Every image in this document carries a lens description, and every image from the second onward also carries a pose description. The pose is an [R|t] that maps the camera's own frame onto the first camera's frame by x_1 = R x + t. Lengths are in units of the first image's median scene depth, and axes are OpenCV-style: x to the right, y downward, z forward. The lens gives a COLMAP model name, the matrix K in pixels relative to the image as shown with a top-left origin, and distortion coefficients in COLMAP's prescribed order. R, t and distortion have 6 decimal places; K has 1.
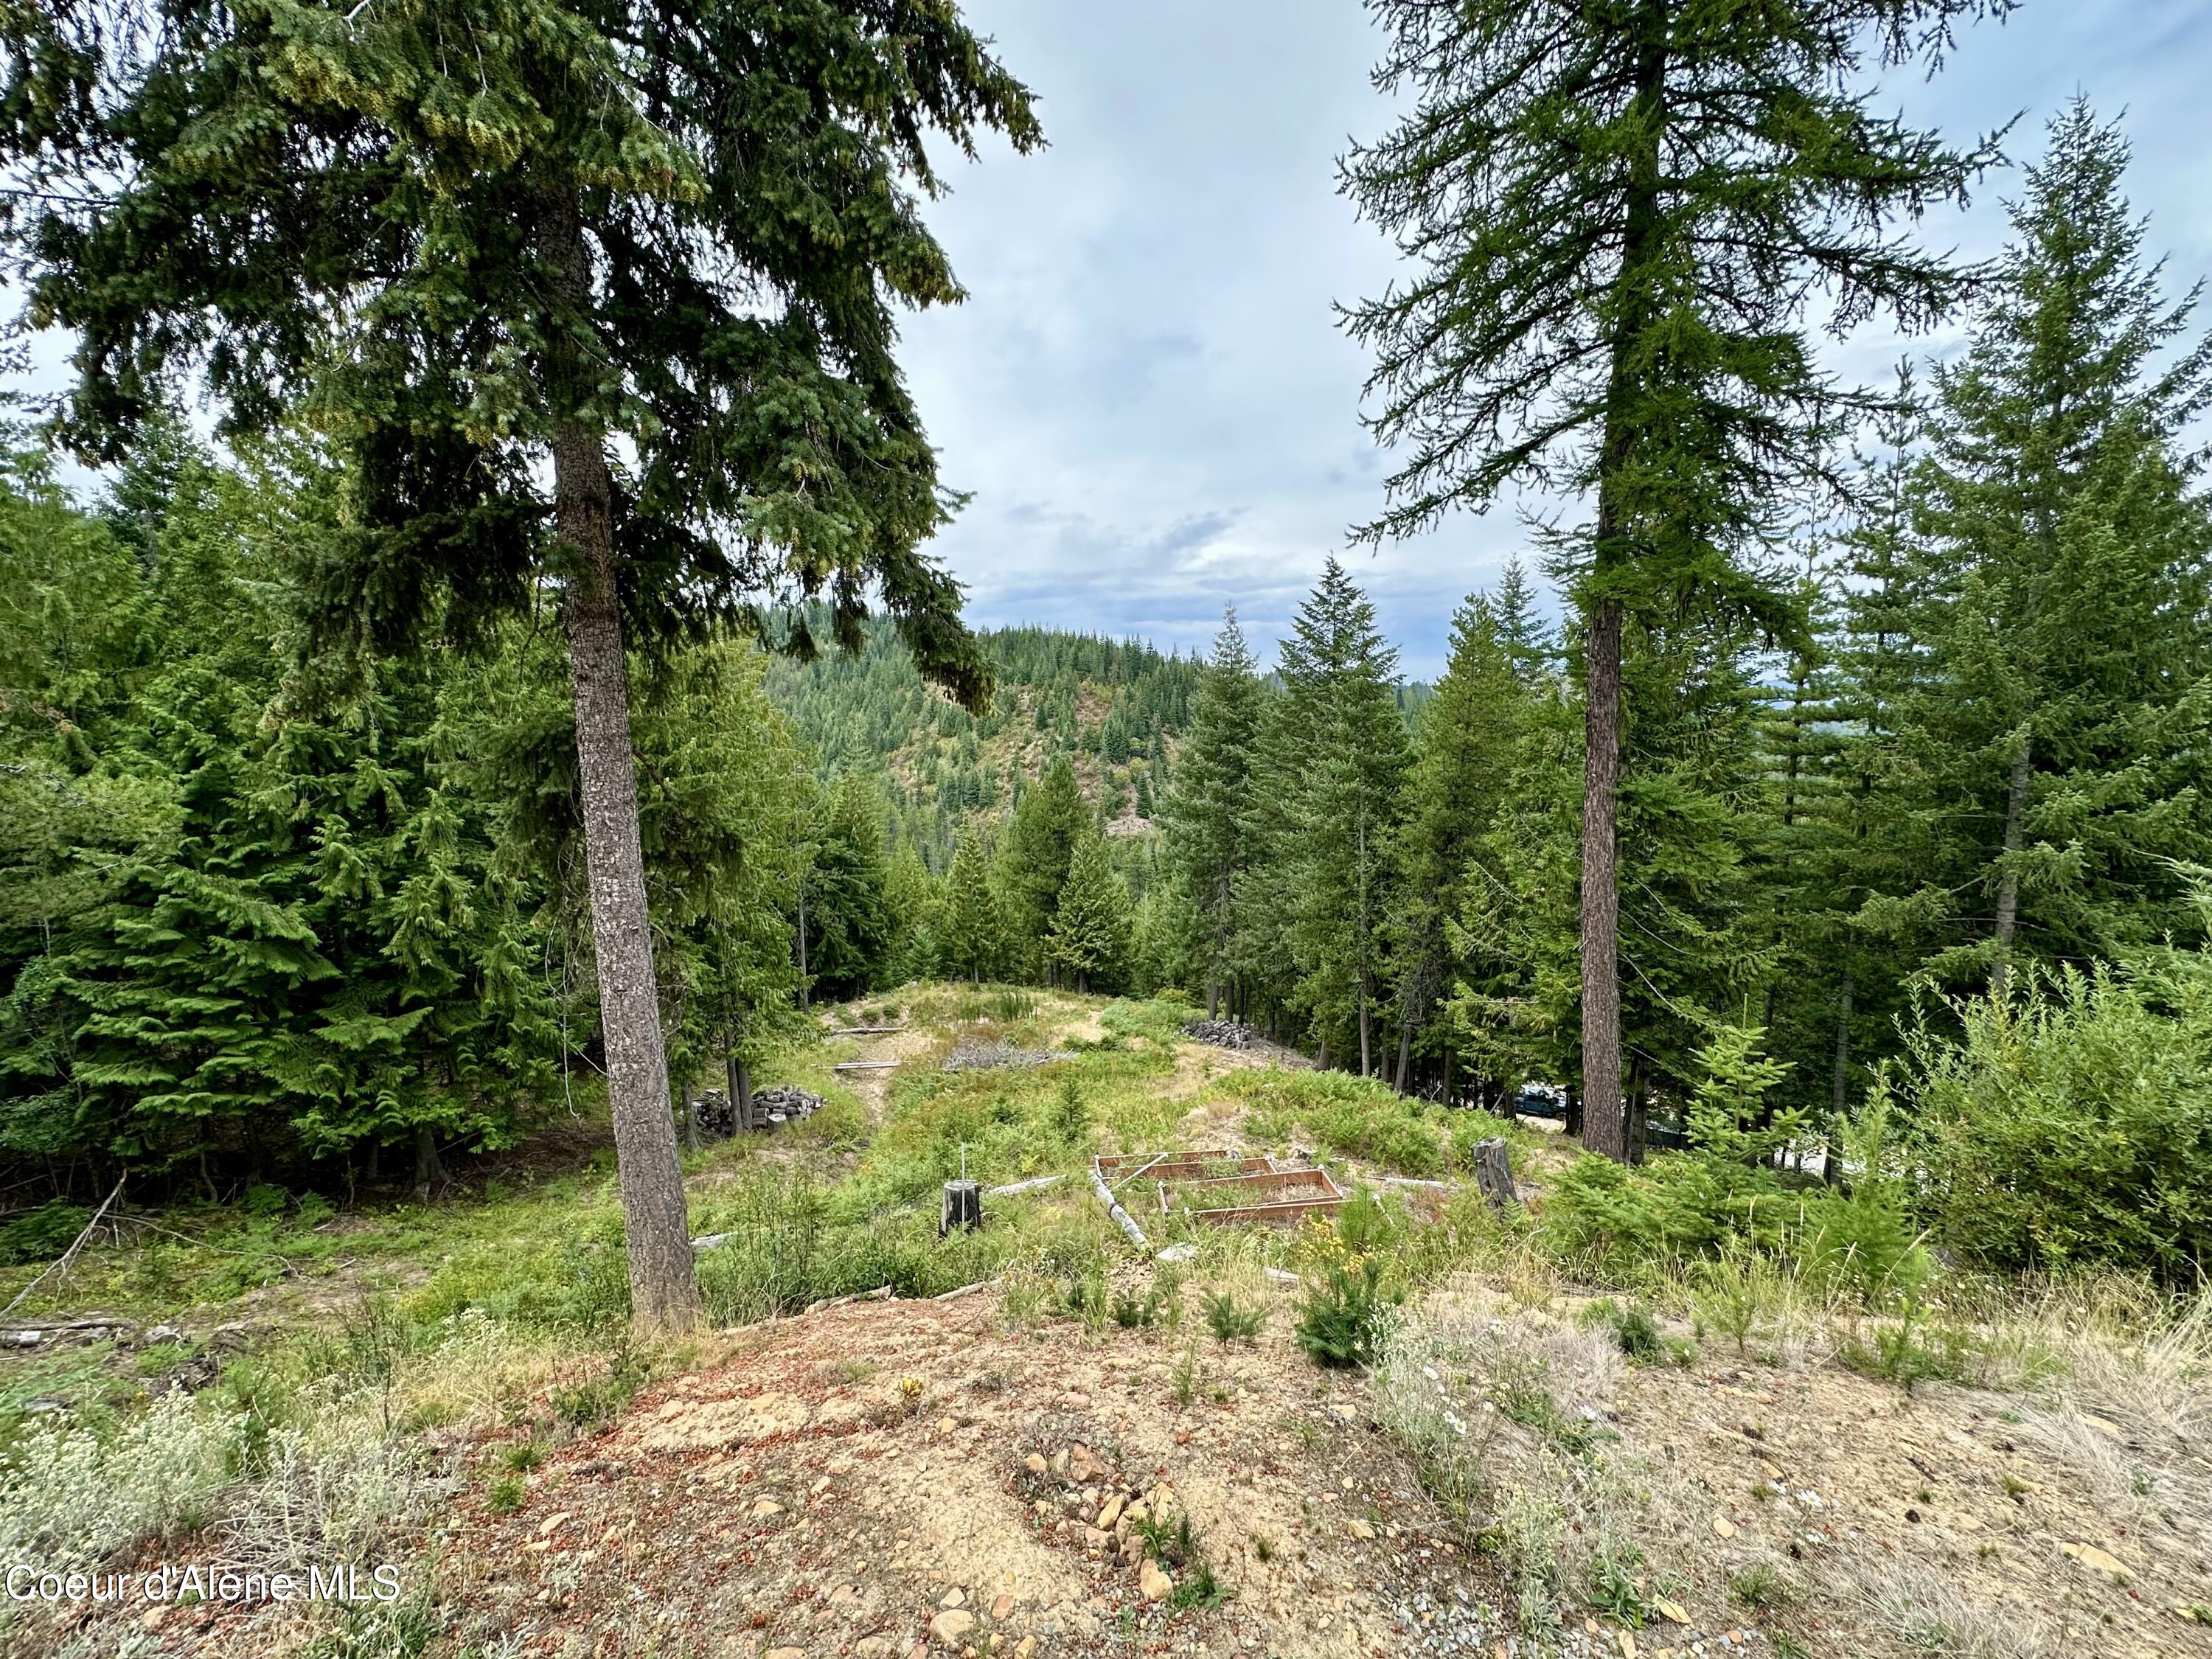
lens RADIAL K [[877.7, 0, 1103.1], [0, 877.7, 826.9], [0, 0, 1]] dist [-0.004994, 0.000667]
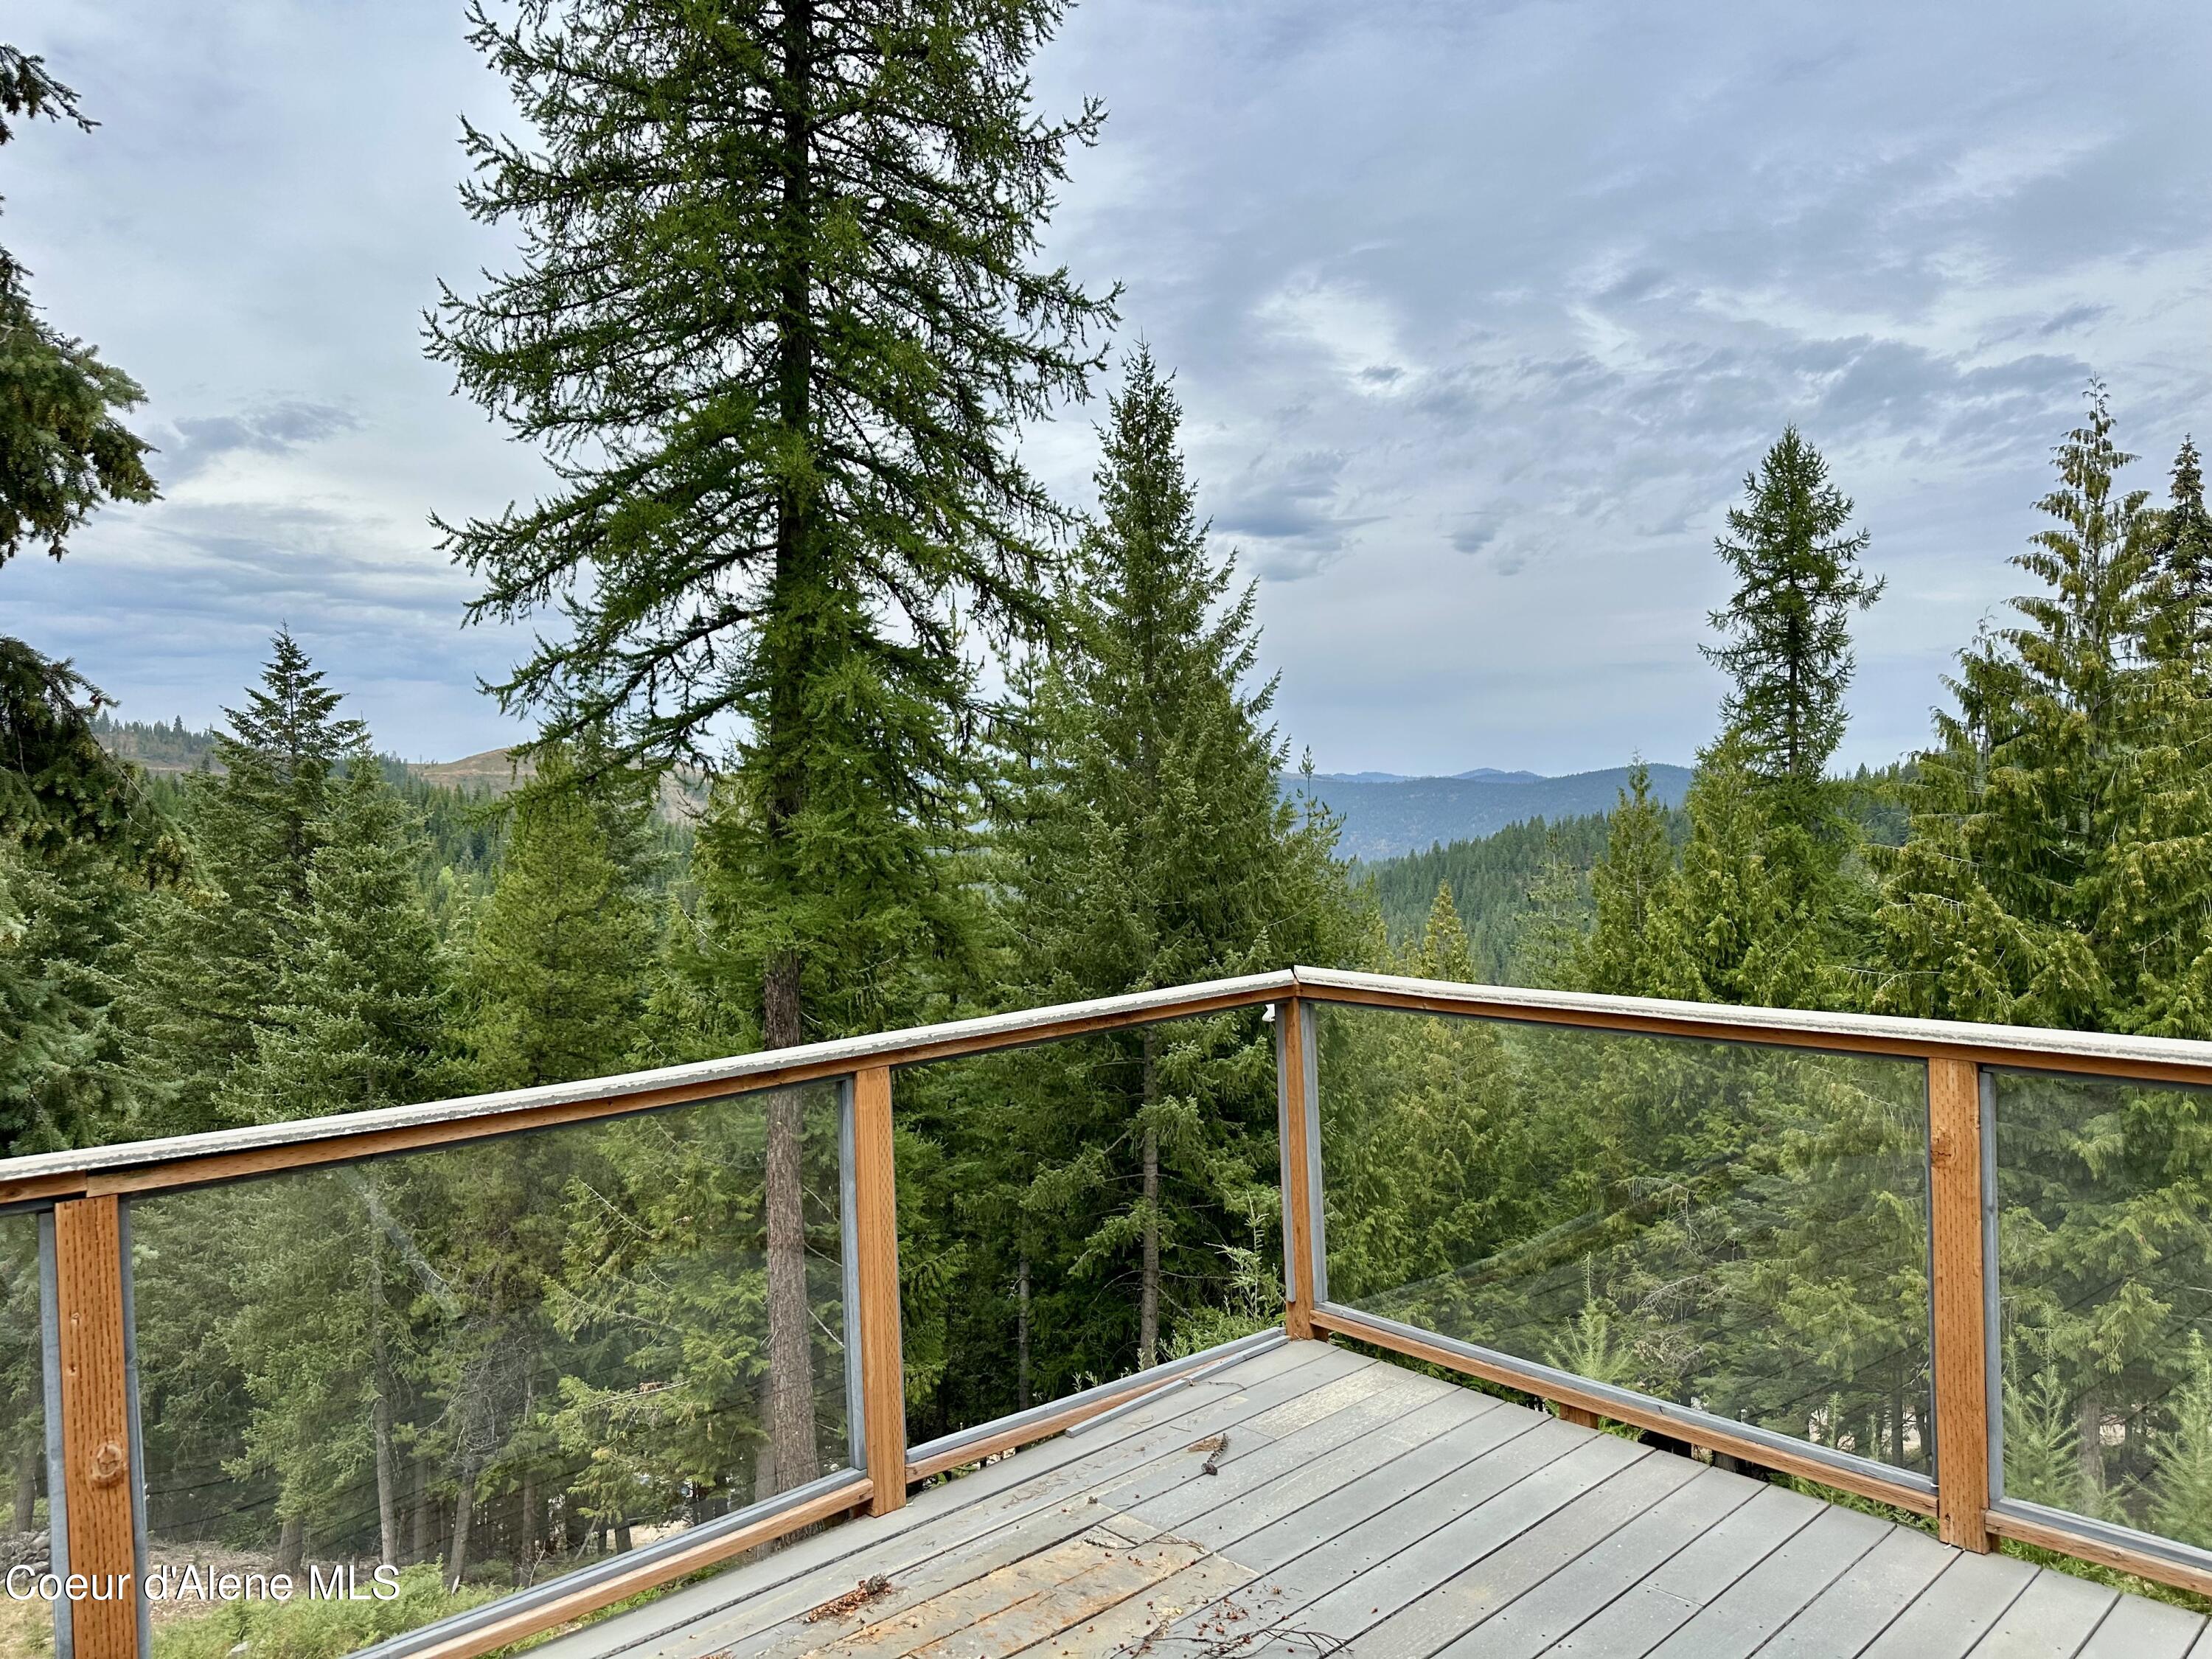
lens RADIAL K [[1550.1, 0, 1109.8], [0, 1550.1, 829.8], [0, 0, 1]] dist [0.044799, -0.054882]
pose [[0.712692, 0.012265, 0.701370, -0.116442], [0.070280, 0.993568, -0.088788, -0.090632], [-0.697948, 0.112571, 0.707246, -0.131591]]
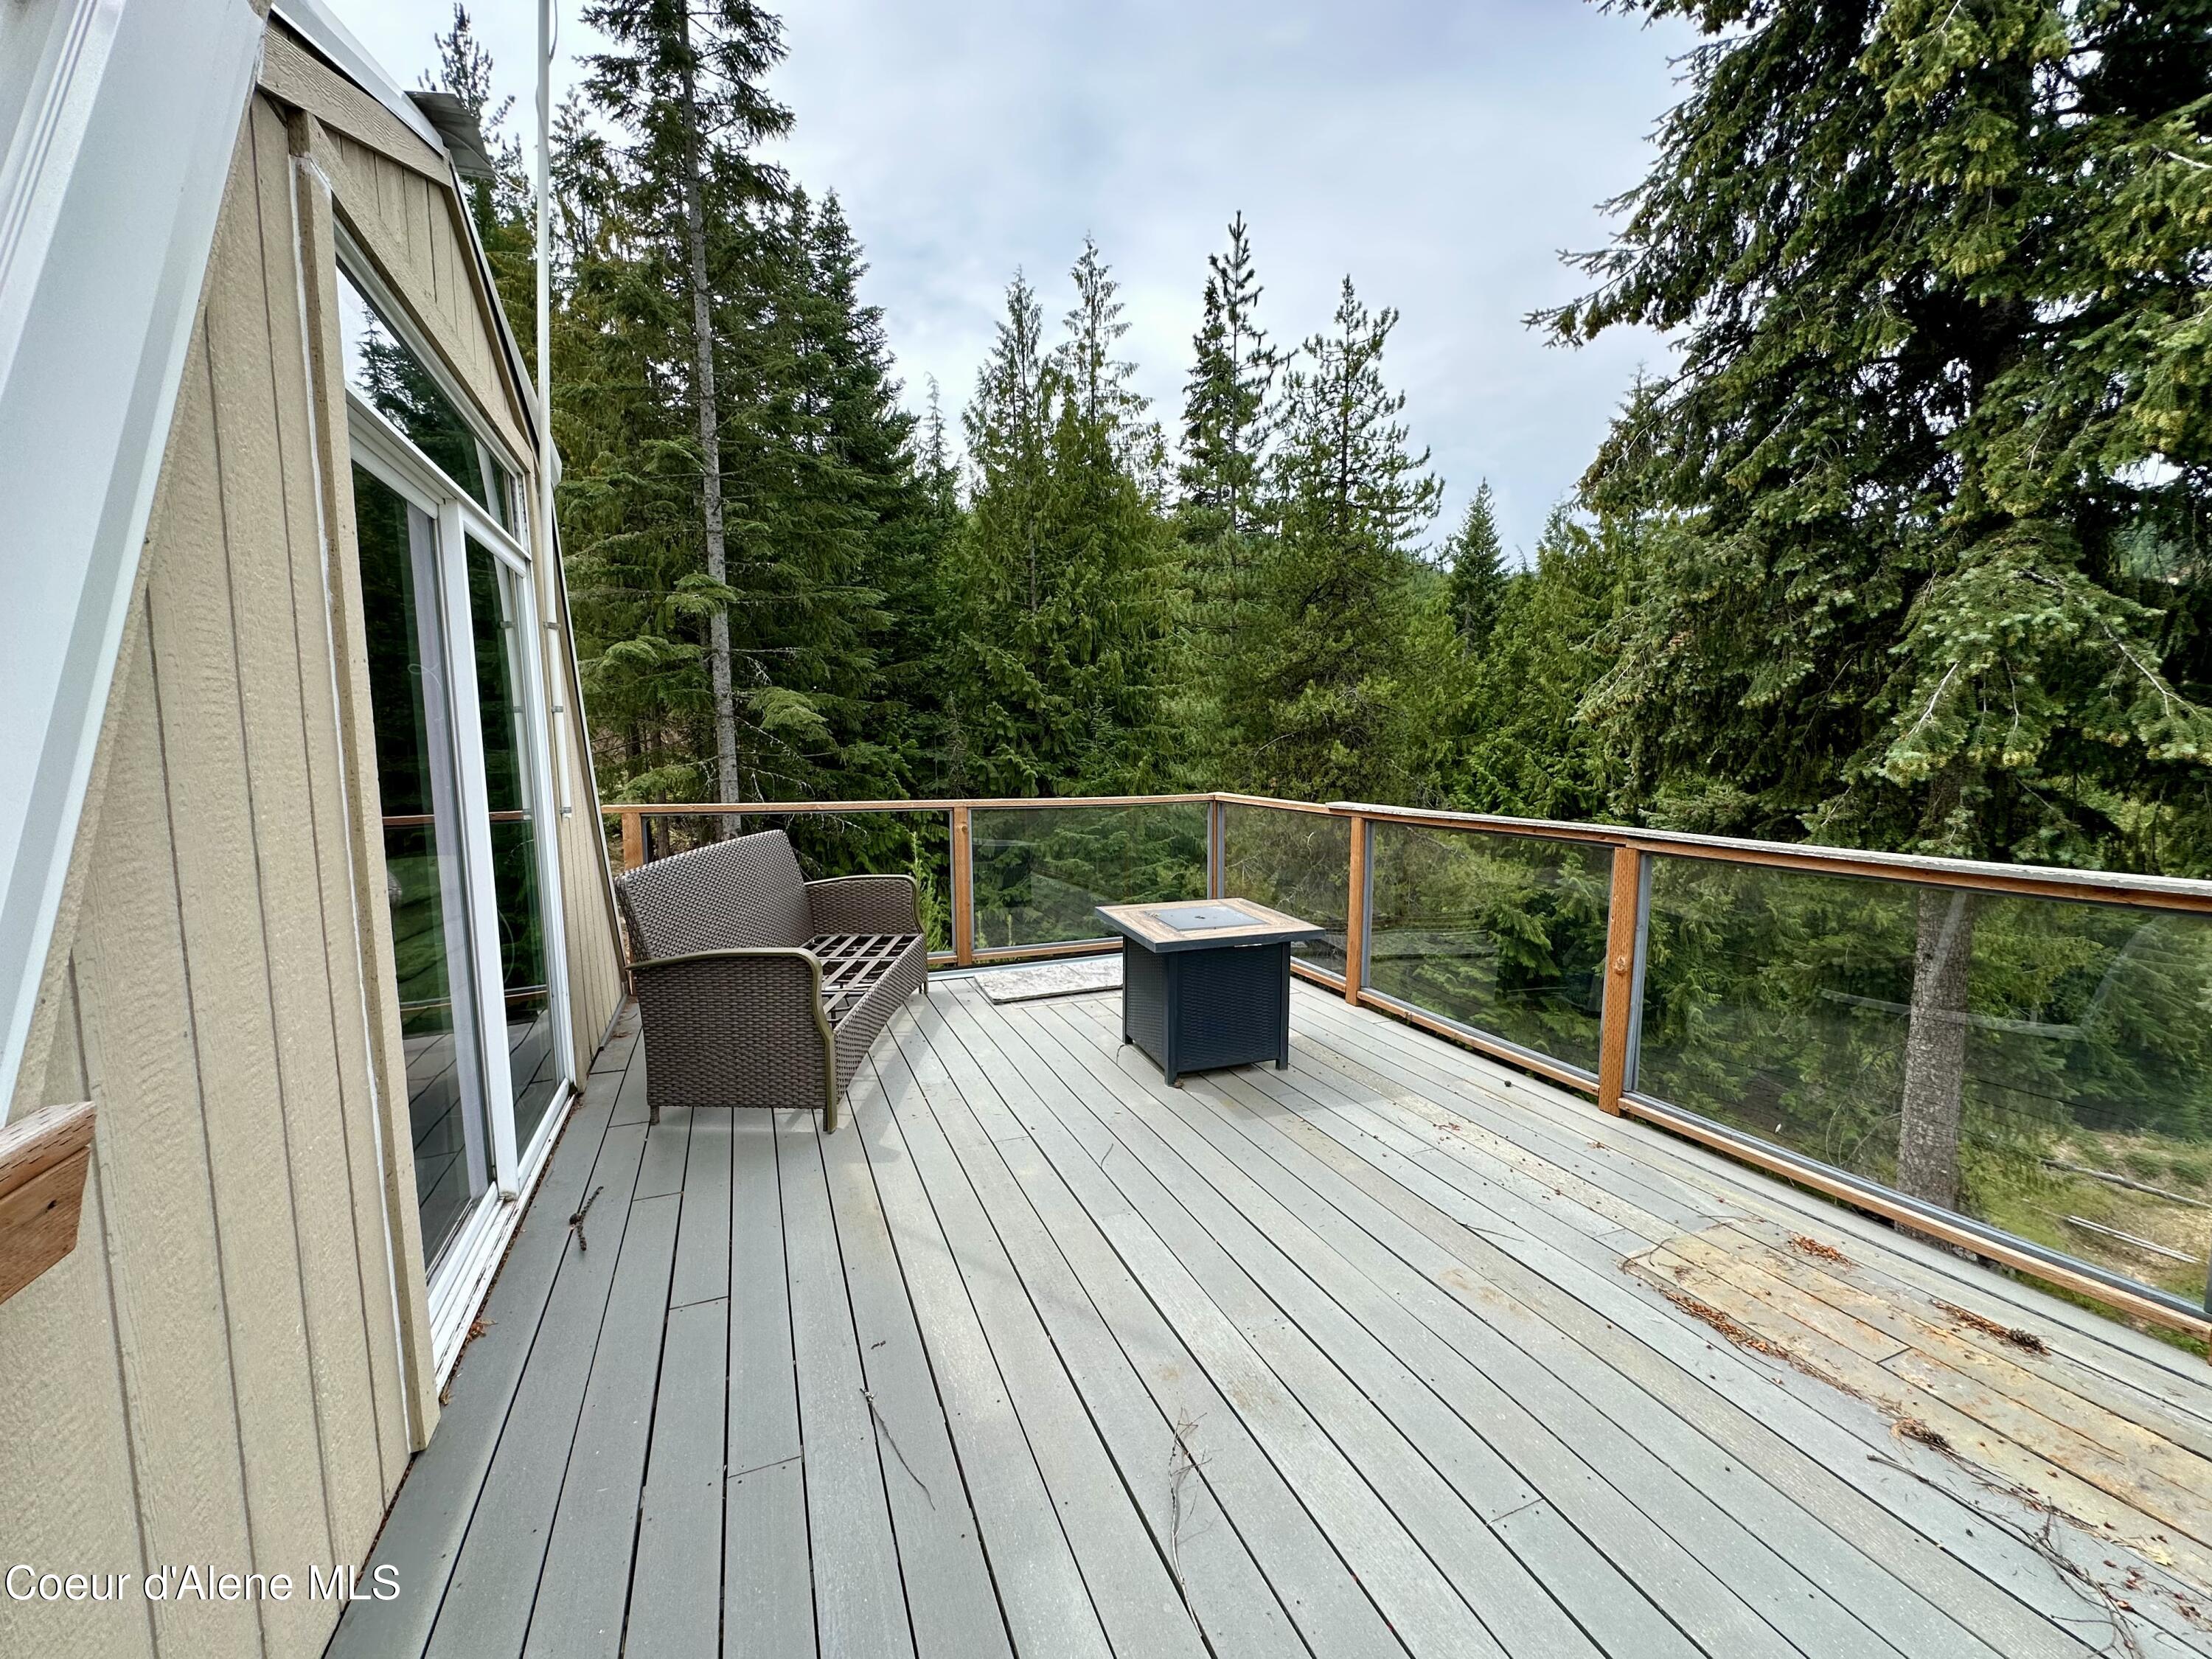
lens RADIAL K [[877.7, 0, 1101.7], [0, 877.7, 825.8], [0, 0, 1]] dist [-0.004994, 0.000667]
pose [[0.401248, 0.121570, -0.907866, 0.003237], [-0.094185, 0.991376, 0.091125, -0.088411], [0.911114, 0.048943, 0.409237, -0.132963]]
